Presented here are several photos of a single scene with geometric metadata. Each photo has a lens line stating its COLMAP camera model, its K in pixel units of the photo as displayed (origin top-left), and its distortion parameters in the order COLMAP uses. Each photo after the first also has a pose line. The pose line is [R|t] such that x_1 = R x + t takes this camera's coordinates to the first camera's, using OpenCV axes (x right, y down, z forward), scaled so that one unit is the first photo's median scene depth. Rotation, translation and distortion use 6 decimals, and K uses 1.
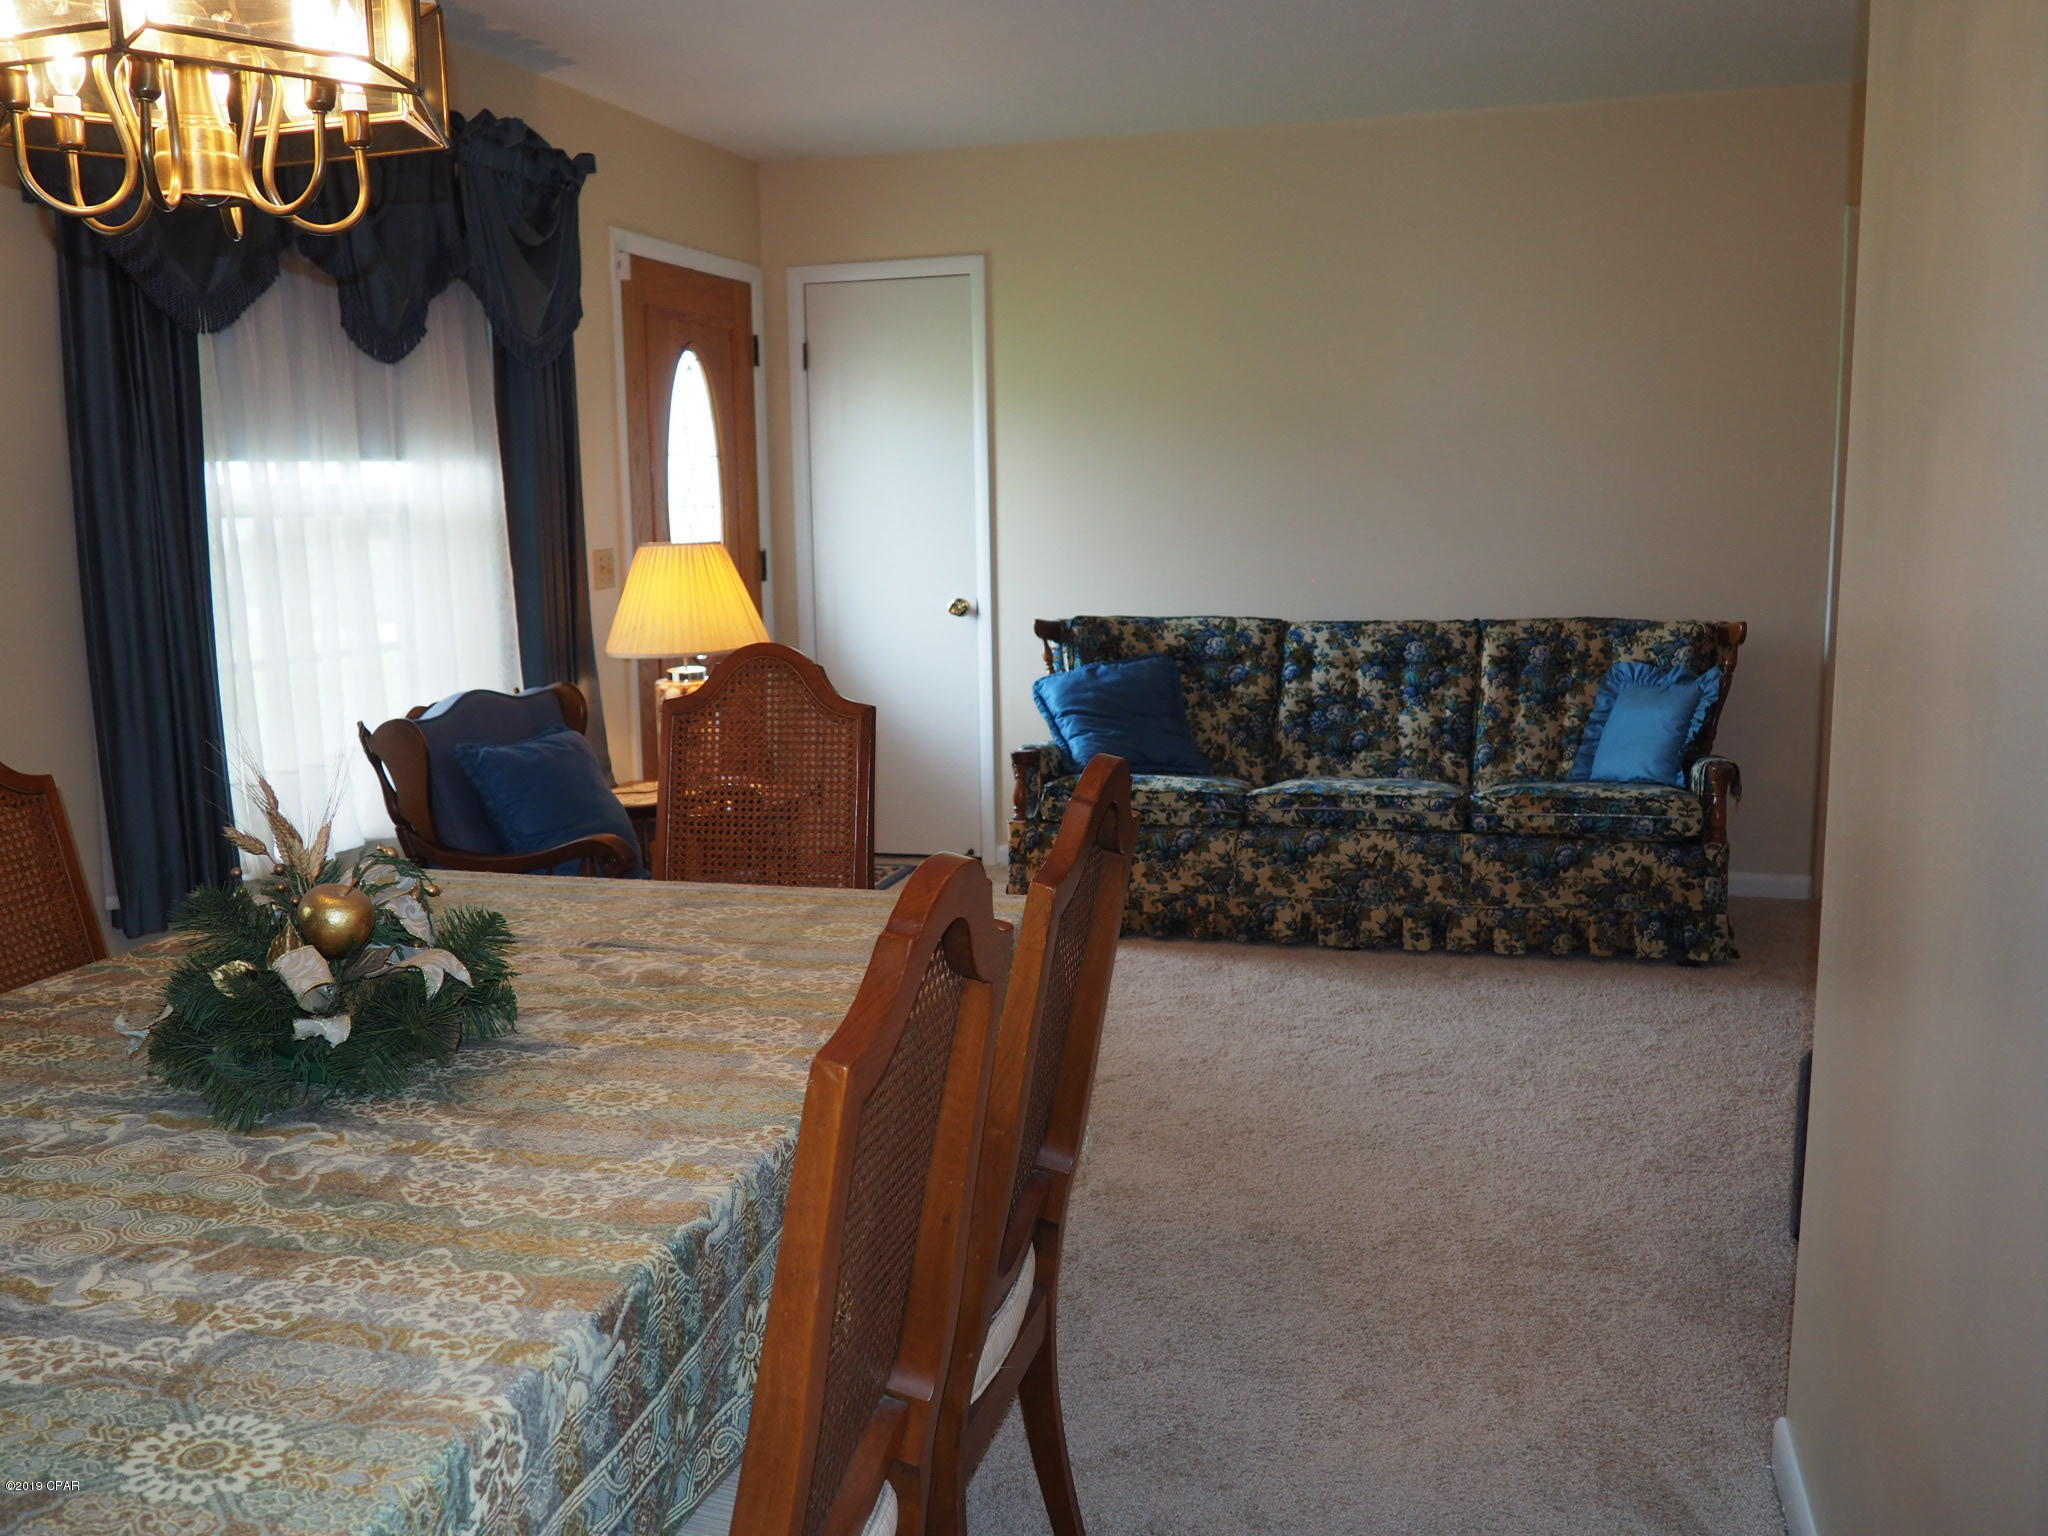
lens RADIAL K [[1725.3, 0, 1008.7], [0, 1725.3, 773.1], [0, 0, 1]] dist [-0.055892, 0.027140]
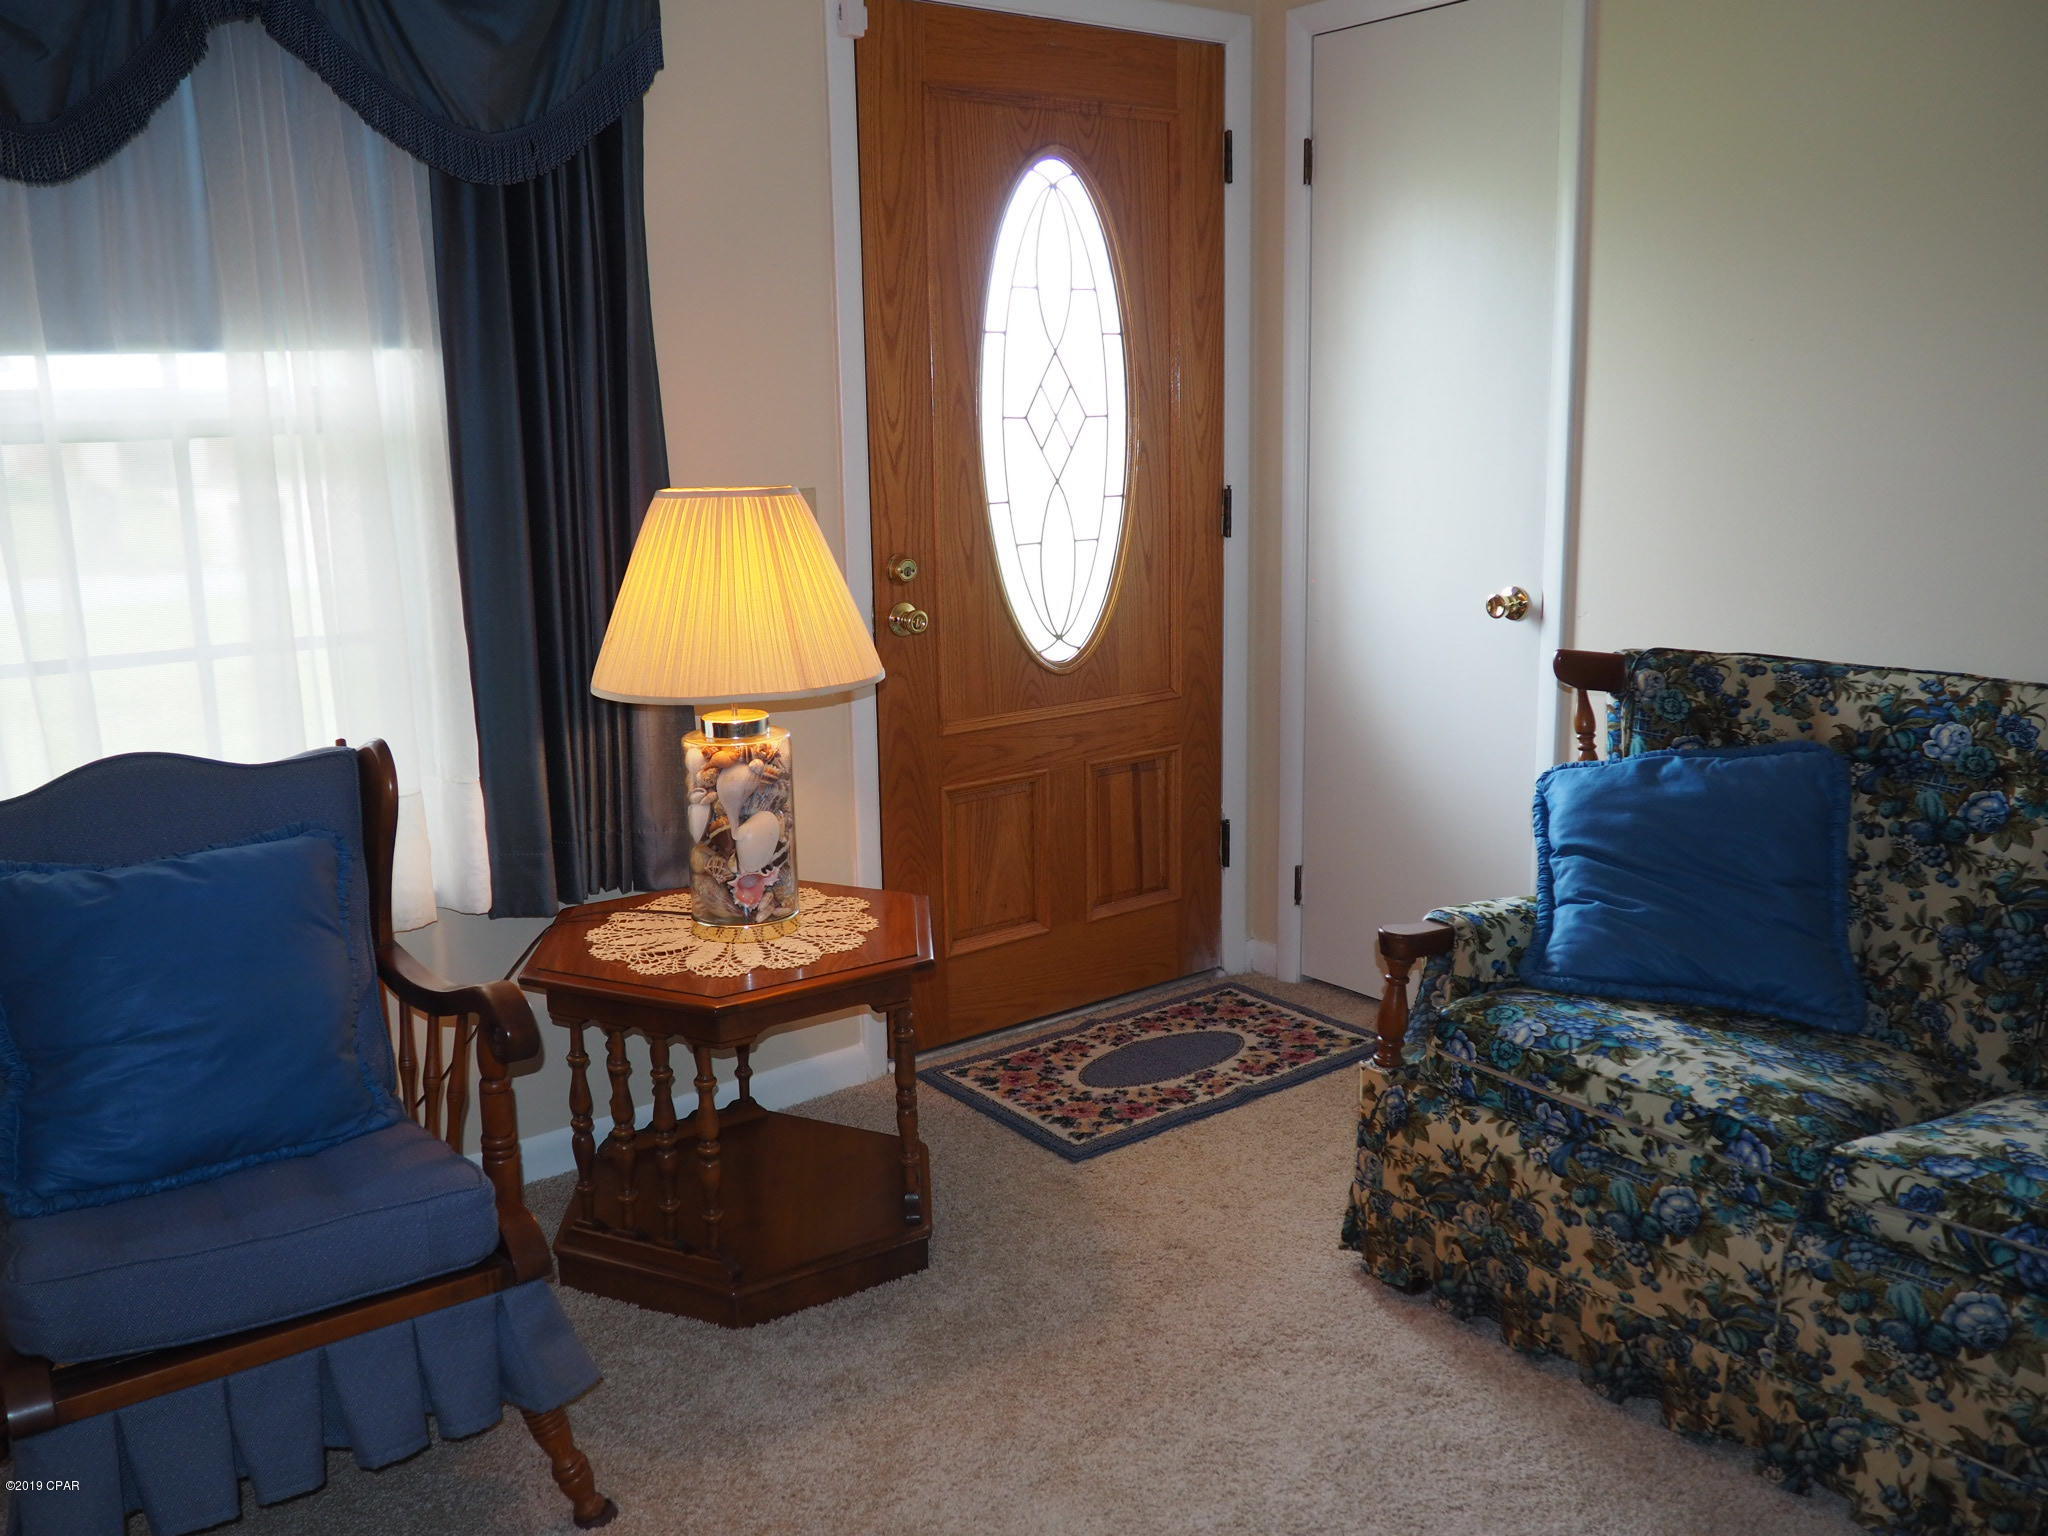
lens RADIAL K [[1725.3, 0, 1008.7], [0, 1725.3, 773.1], [0, 0, 1]] dist [-0.055892, 0.027140]
pose [[0.807936, 0.124118, -0.576050, 0.182224], [-0.087974, 0.992016, 0.090356, -0.086028], [0.582666, -0.022324, 0.812405, 0.506304]]
